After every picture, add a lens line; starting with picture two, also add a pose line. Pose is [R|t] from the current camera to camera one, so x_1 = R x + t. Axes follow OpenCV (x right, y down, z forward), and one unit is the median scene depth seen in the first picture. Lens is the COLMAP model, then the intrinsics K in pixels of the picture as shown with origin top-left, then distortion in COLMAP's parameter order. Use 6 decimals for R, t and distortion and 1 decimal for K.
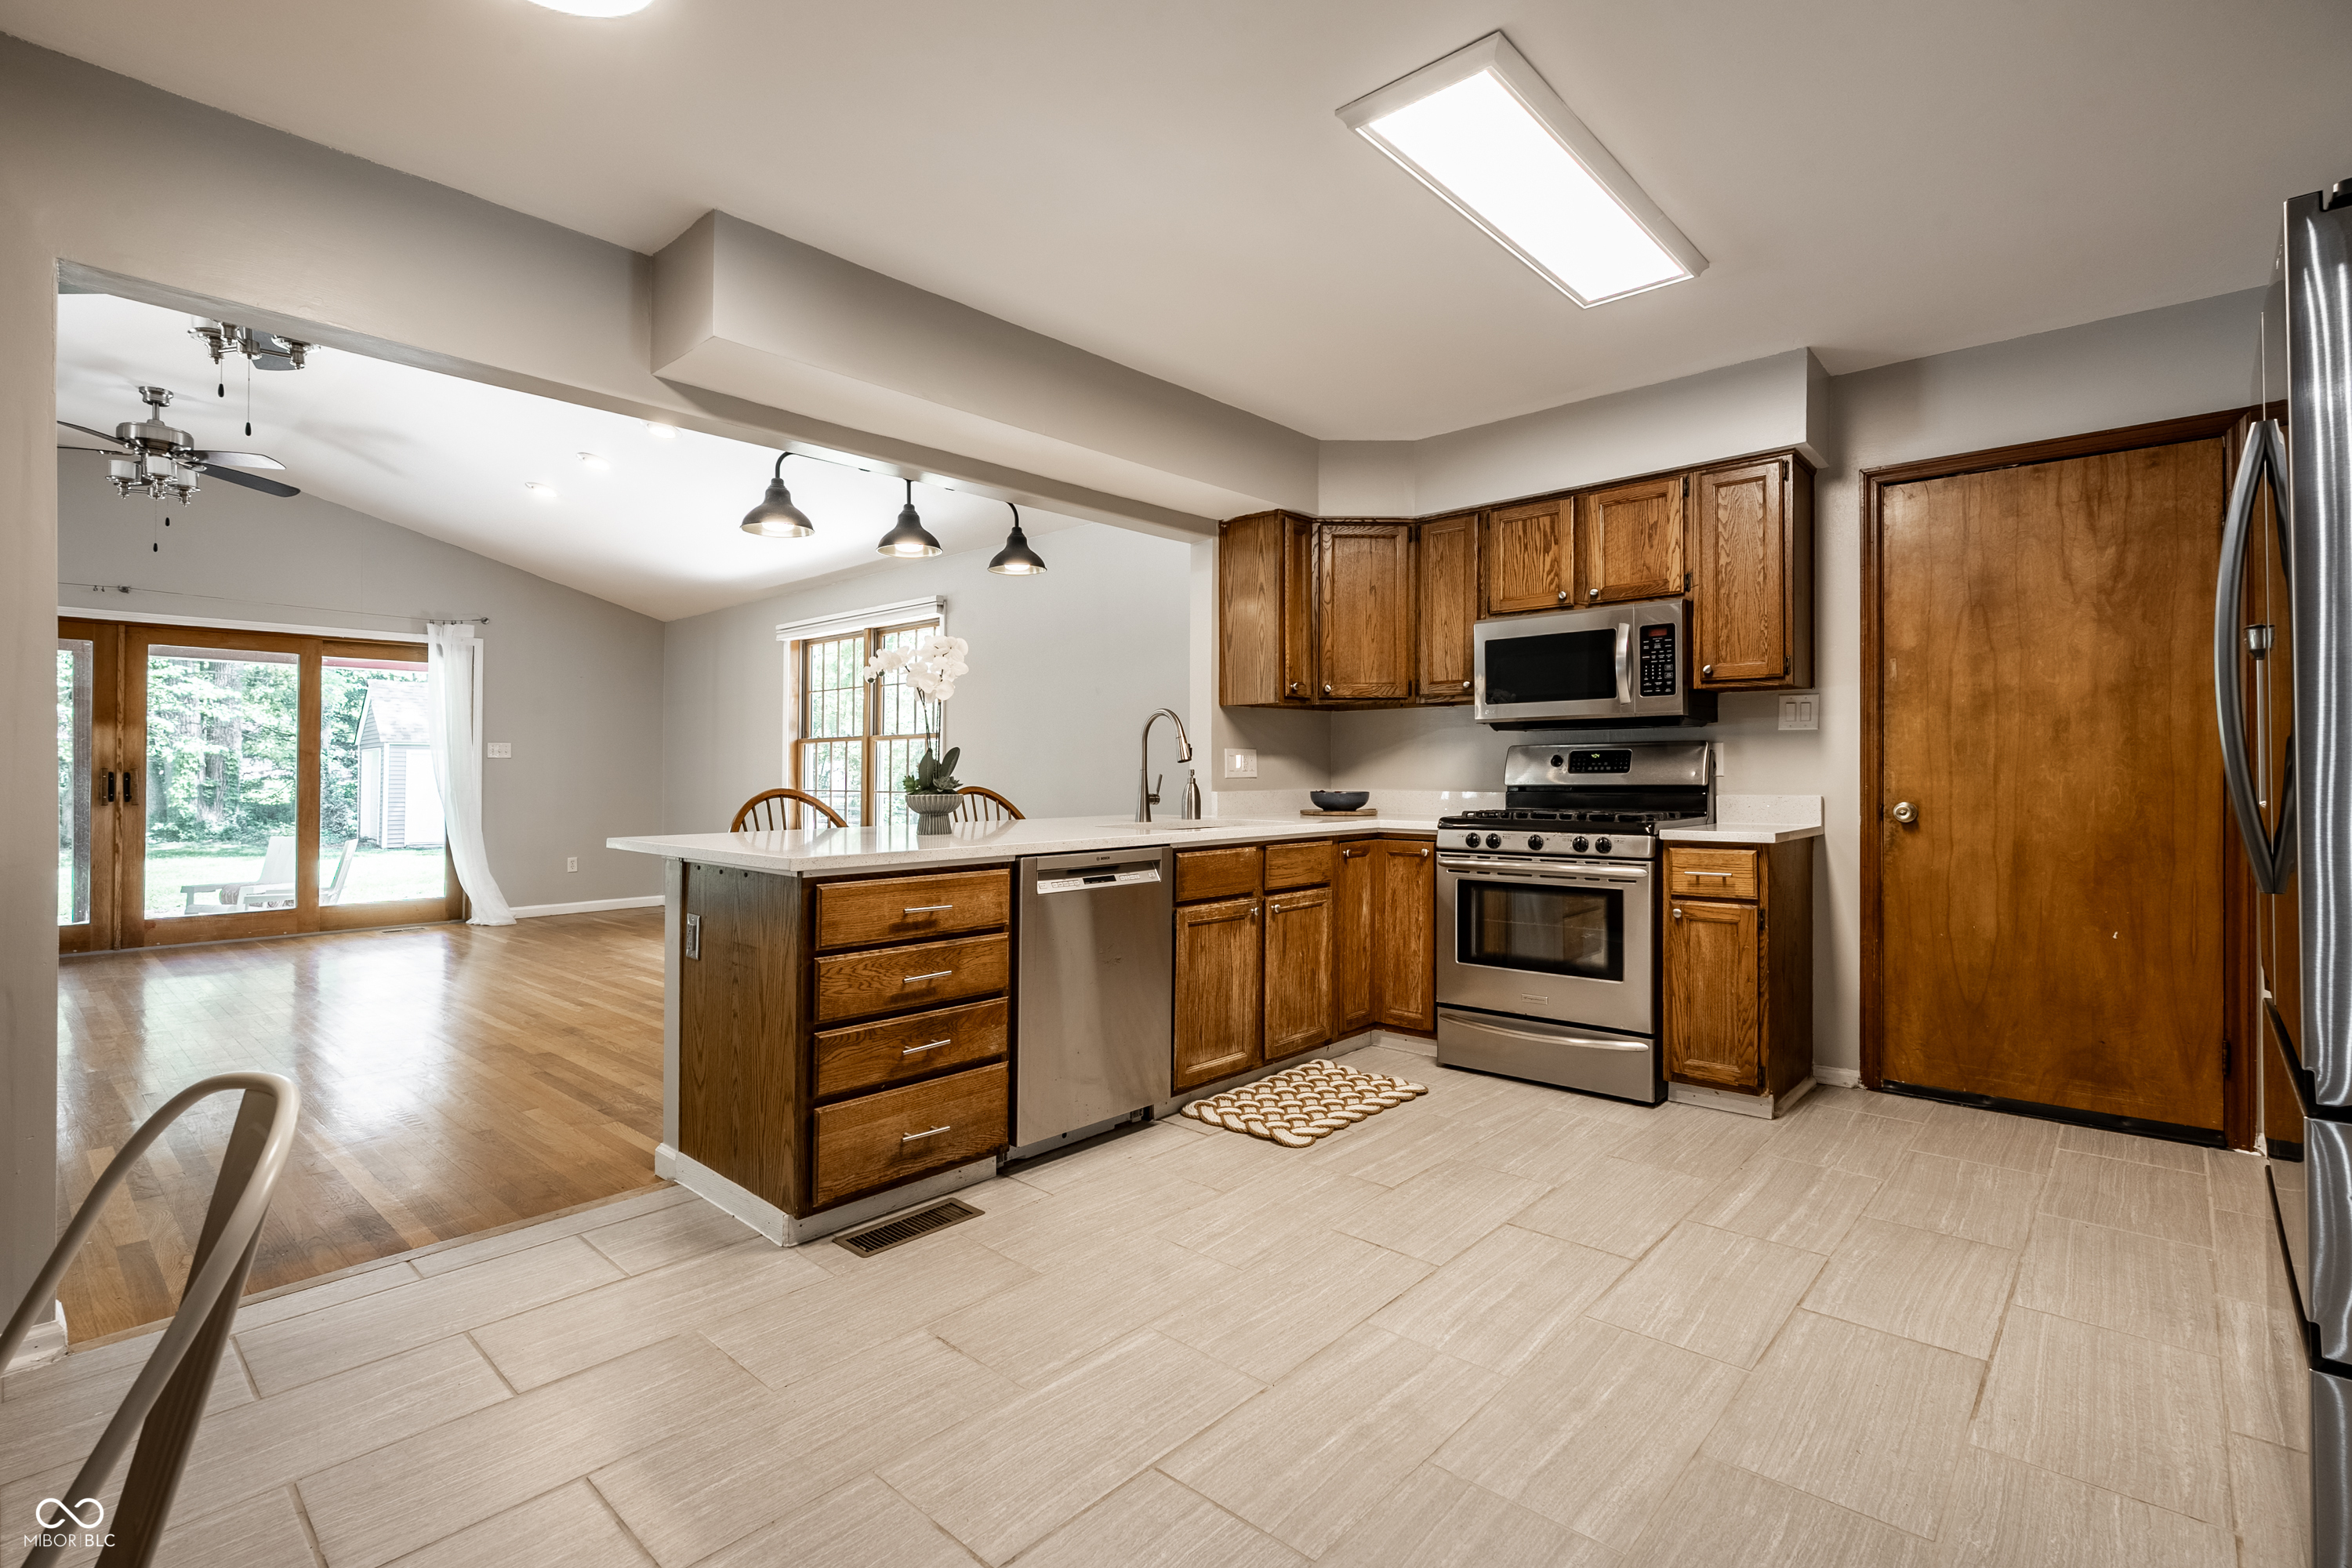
lens RADIAL K [[1074.8, 0, 1153.0], [0, 1074.8, 761.6], [0, 0, 1]] dist [-0.004600, 0.001072]
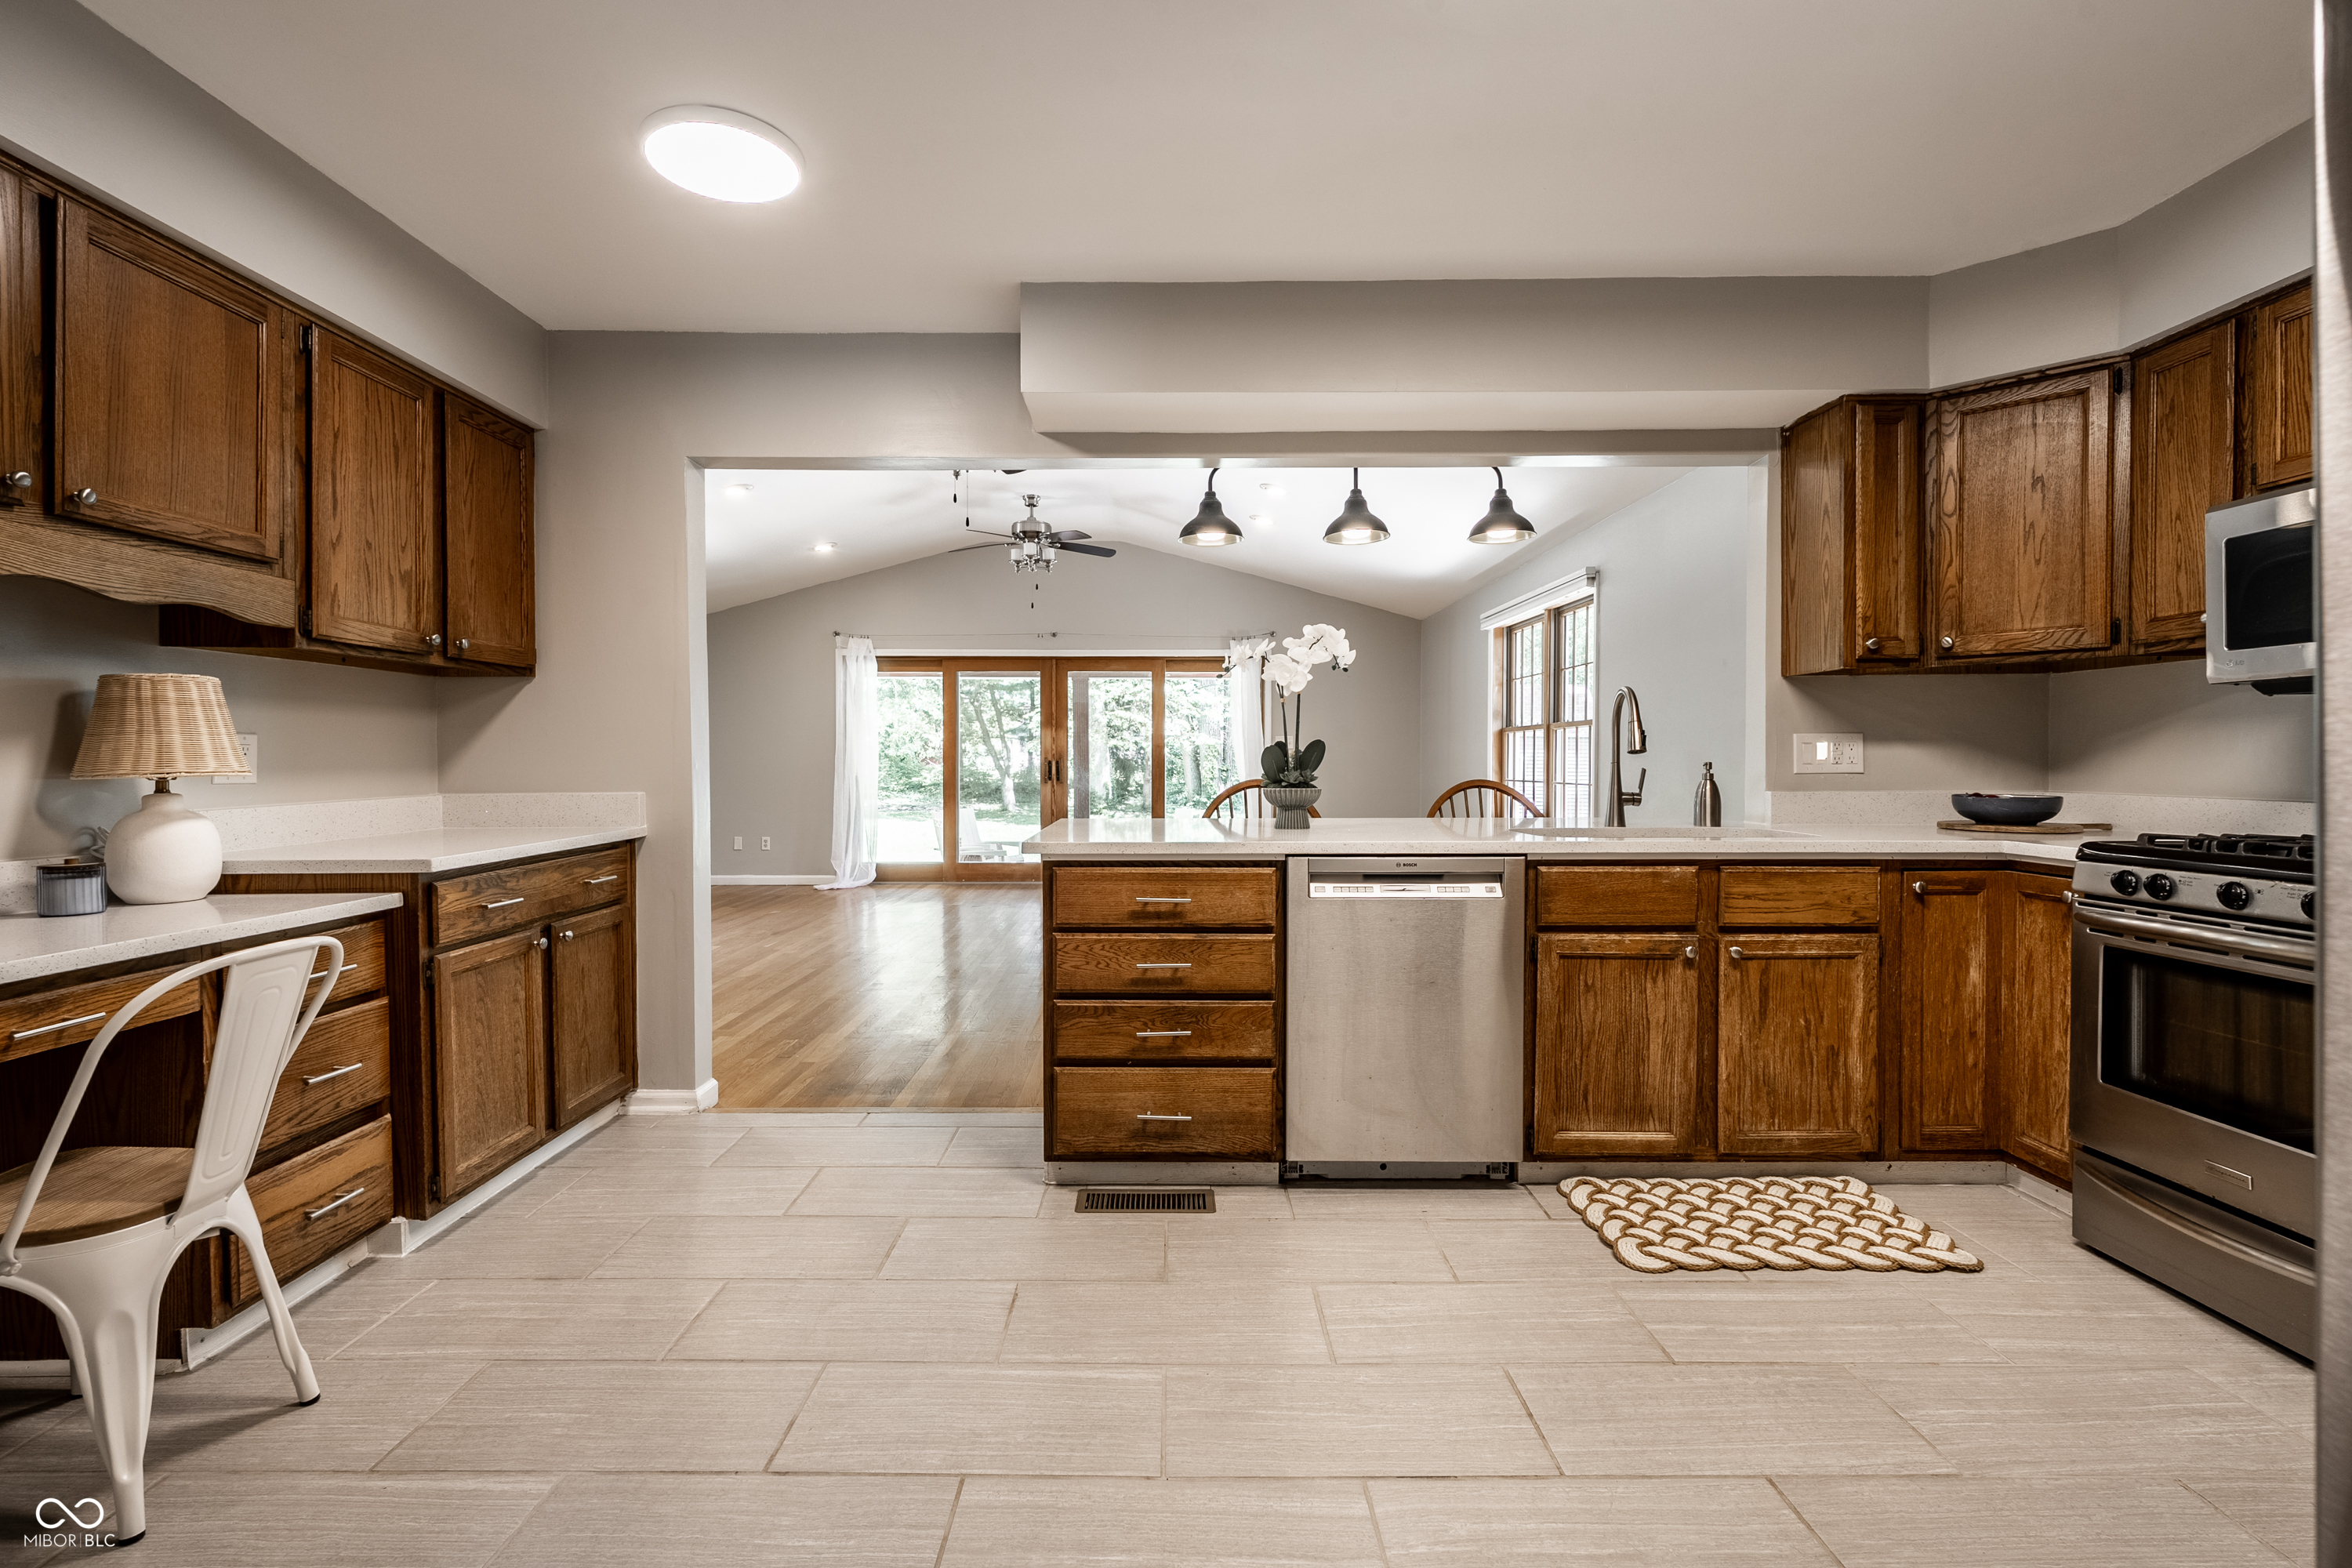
lens RADIAL K [[1074.8, 0, 1175.2], [0, 1074.8, 767.9], [0, 0, 1]] dist [-0.004600, 0.001072]
pose [[0.681714, 0.006910, -0.731586, 0.375407], [0.006723, 0.999854, 0.015708, -0.003466], [0.731588, -0.015627, 0.681568, 0.212657]]
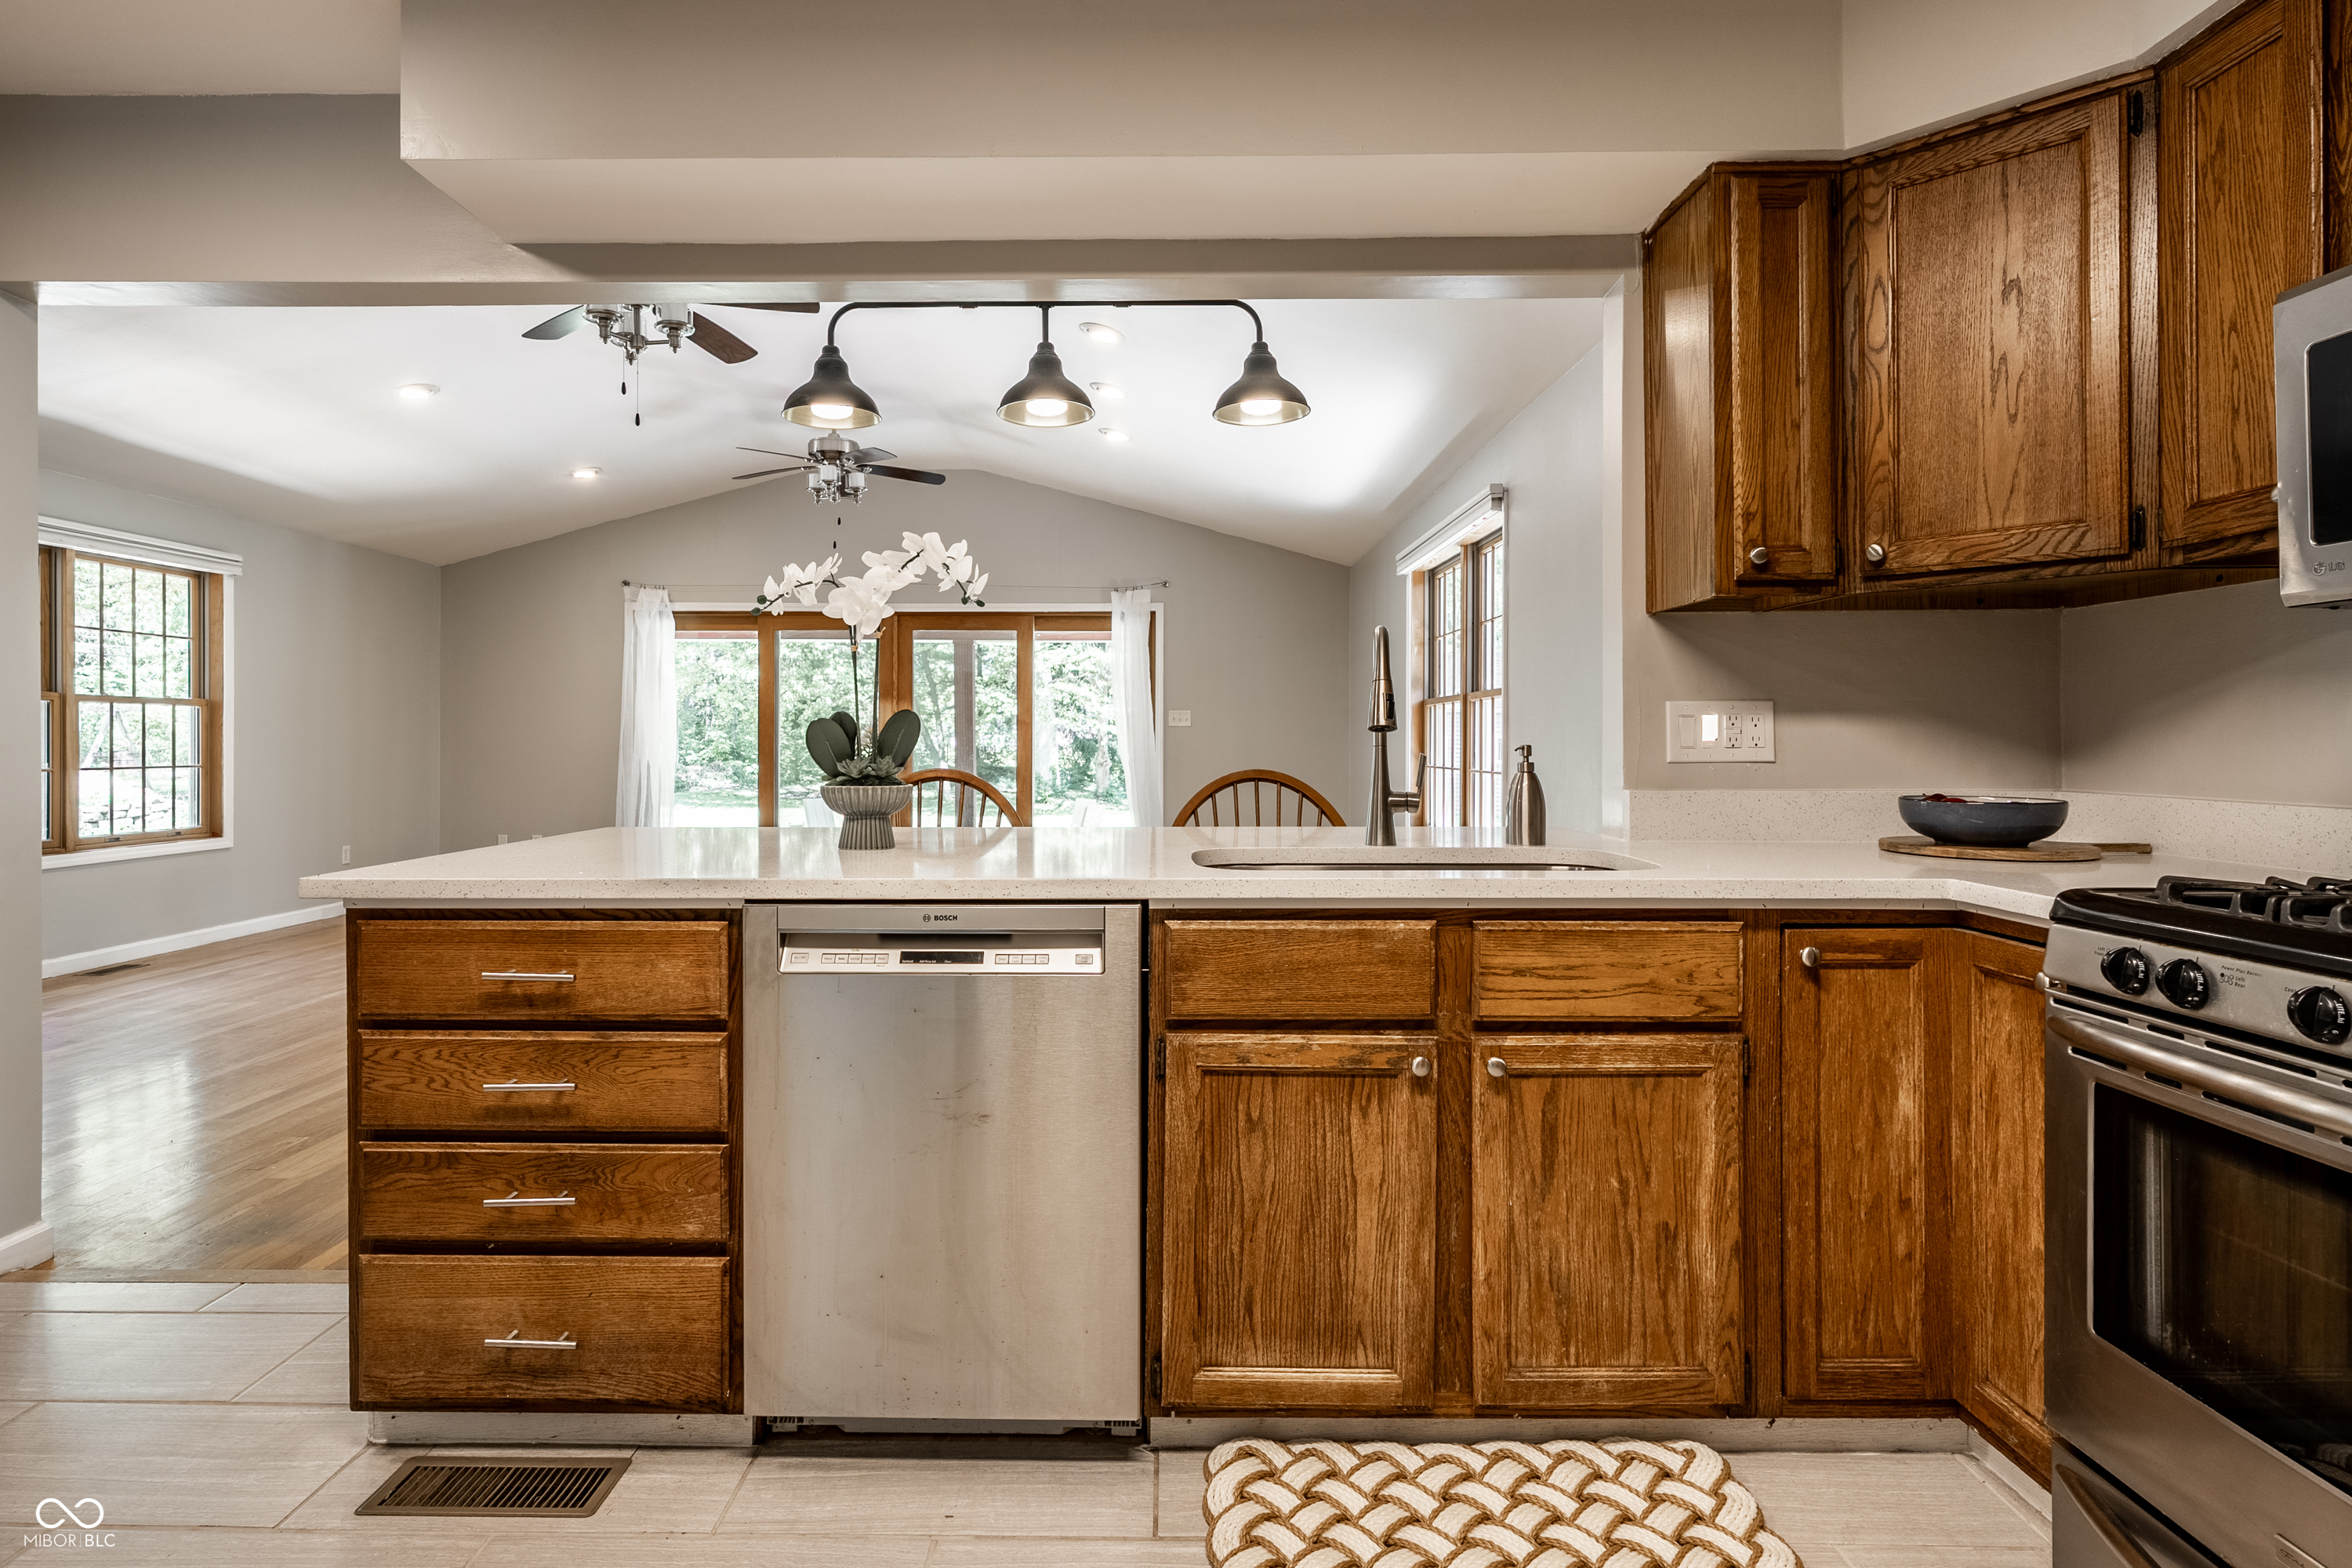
lens RADIAL K [[1212.8, 0, 1168.0], [0, 1212.8, 727.5], [0, 0, 1]] dist [-0.002770, 0.000644]
pose [[0.677375, -0.005333, -0.735619, 0.372660], [0.006079, 0.999980, -0.001652, -0.000825], [0.735613, -0.003353, 0.677394, 0.548655]]
